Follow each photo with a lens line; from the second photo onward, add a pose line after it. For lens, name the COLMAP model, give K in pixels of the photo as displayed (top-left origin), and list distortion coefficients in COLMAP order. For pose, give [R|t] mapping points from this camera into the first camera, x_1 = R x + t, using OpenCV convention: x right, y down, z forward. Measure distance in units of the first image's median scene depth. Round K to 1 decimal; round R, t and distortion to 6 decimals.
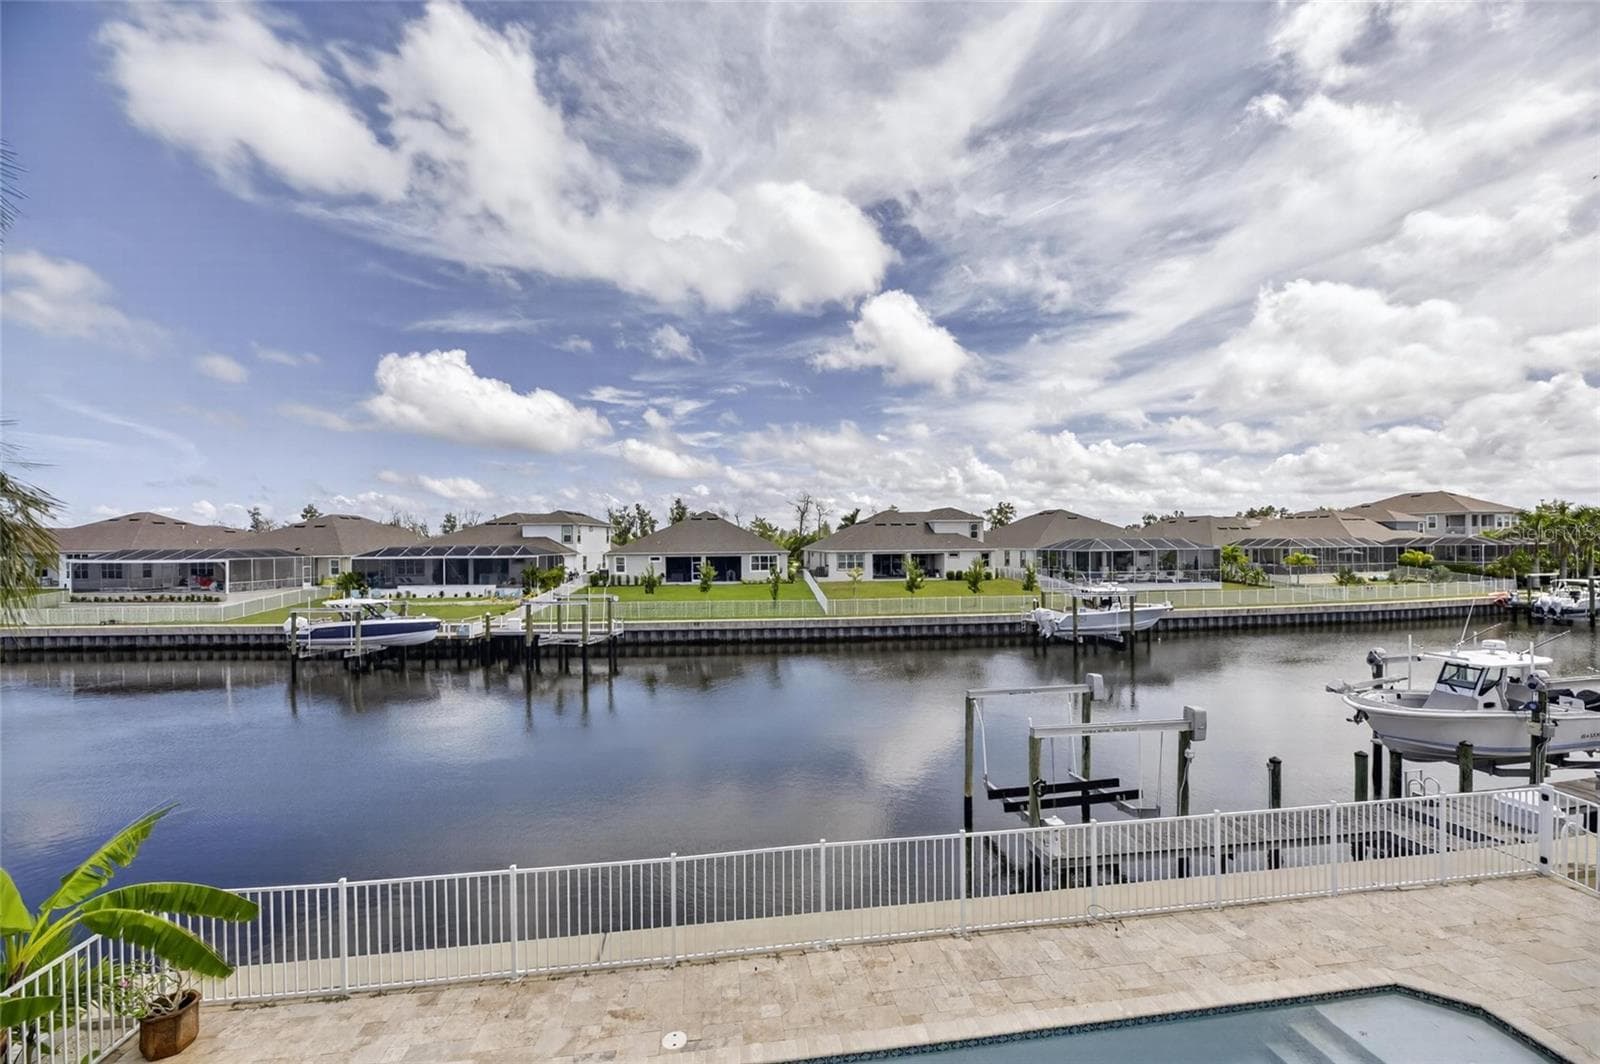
lens RADIAL K [[654.2, 0, 806.7], [0, 654.2, 537.2], [0, 0, 1]] dist [-0.001063, -0.002444]
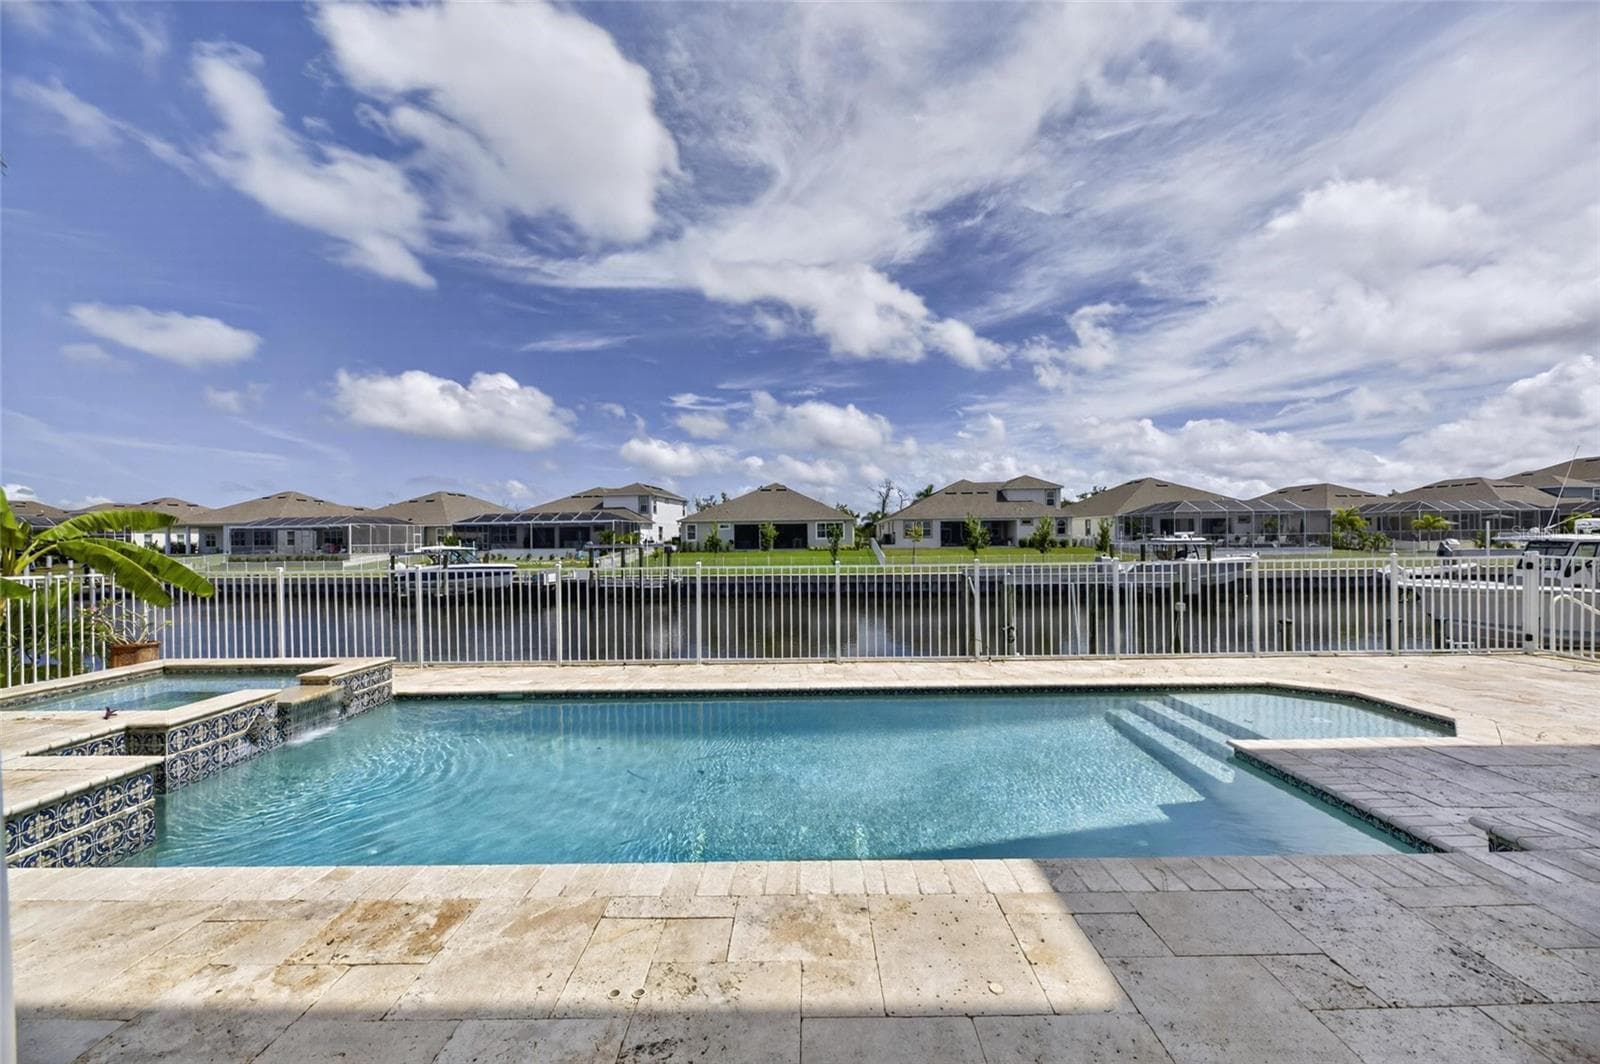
lens RADIAL K [[654.2, 0, 806.1], [0, 654.2, 537.6], [0, 0, 1]] dist [-0.001063, -0.002444]
pose [[0.989366, -0.004823, -0.145369, 0.044193], [0.004384, 0.999985, -0.003340, 0.052921], [0.145383, 0.002667, 0.989372, 0.000085]]
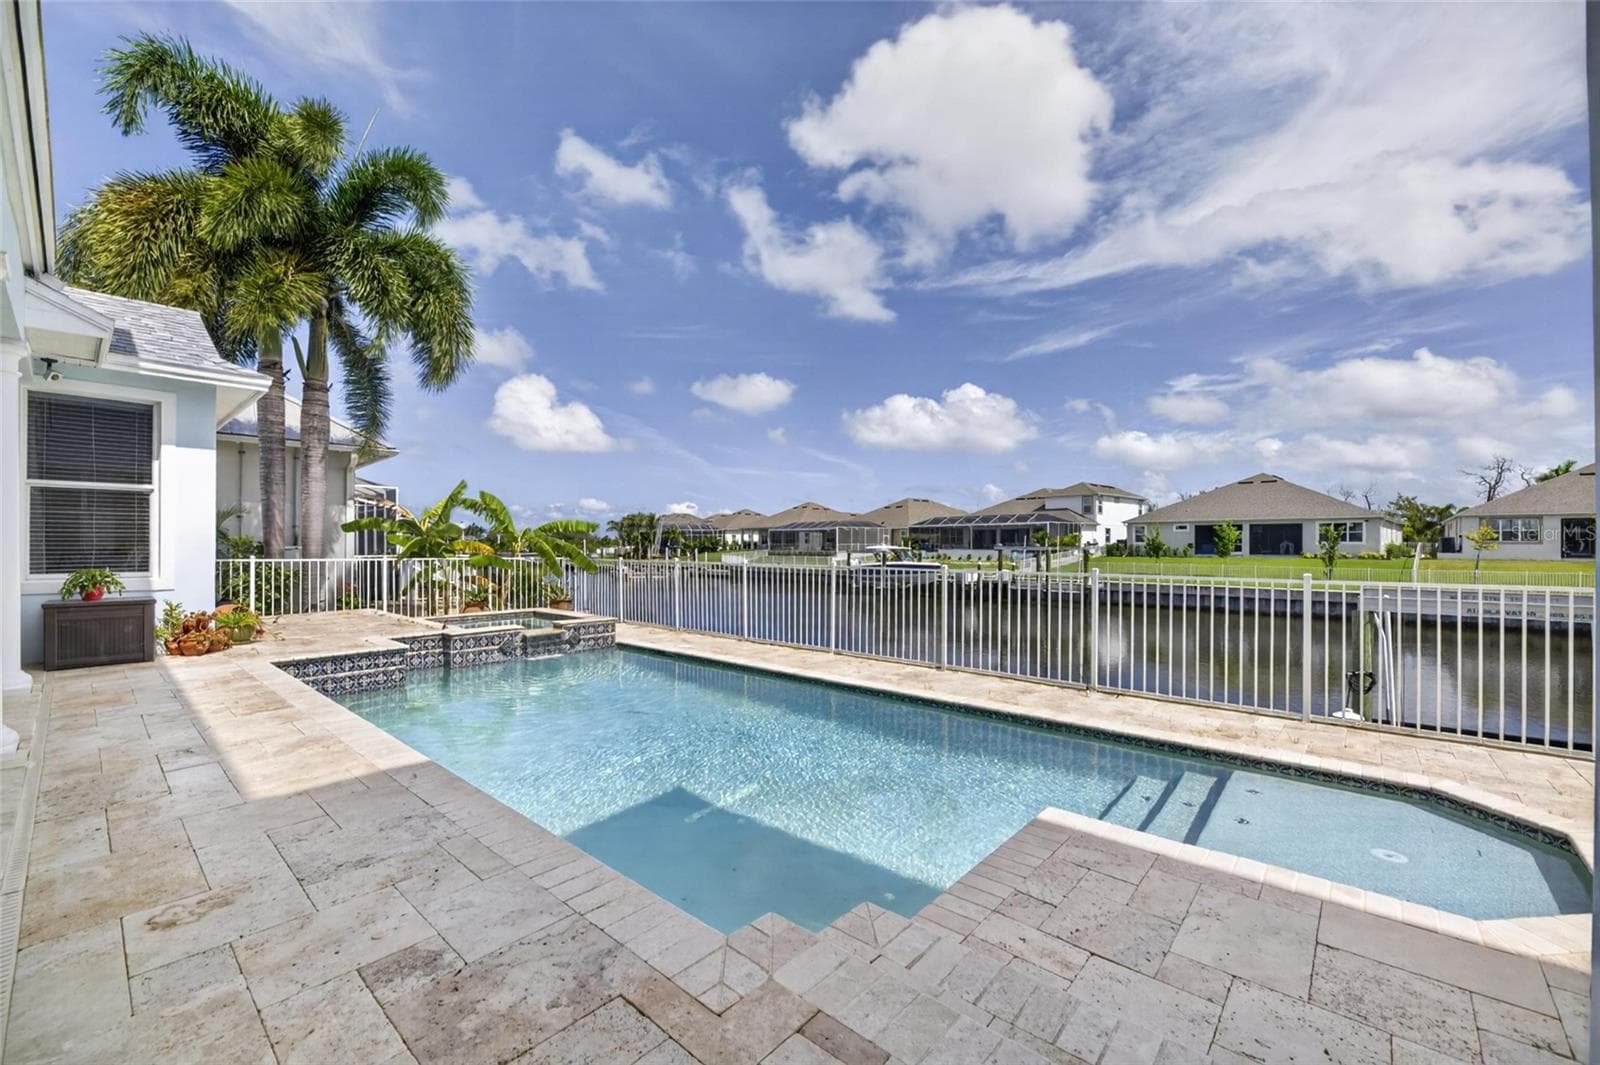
lens RADIAL K [[654.2, 0, 794.0], [0, 654.2, 564.3], [0, 0, 1]] dist [-0.001063, -0.002444]
pose [[0.636269, 0.031057, -0.770842, 0.115173], [-0.006396, 0.999367, 0.034984, 0.053432], [0.771440, -0.017329, 0.636066, 0.032120]]
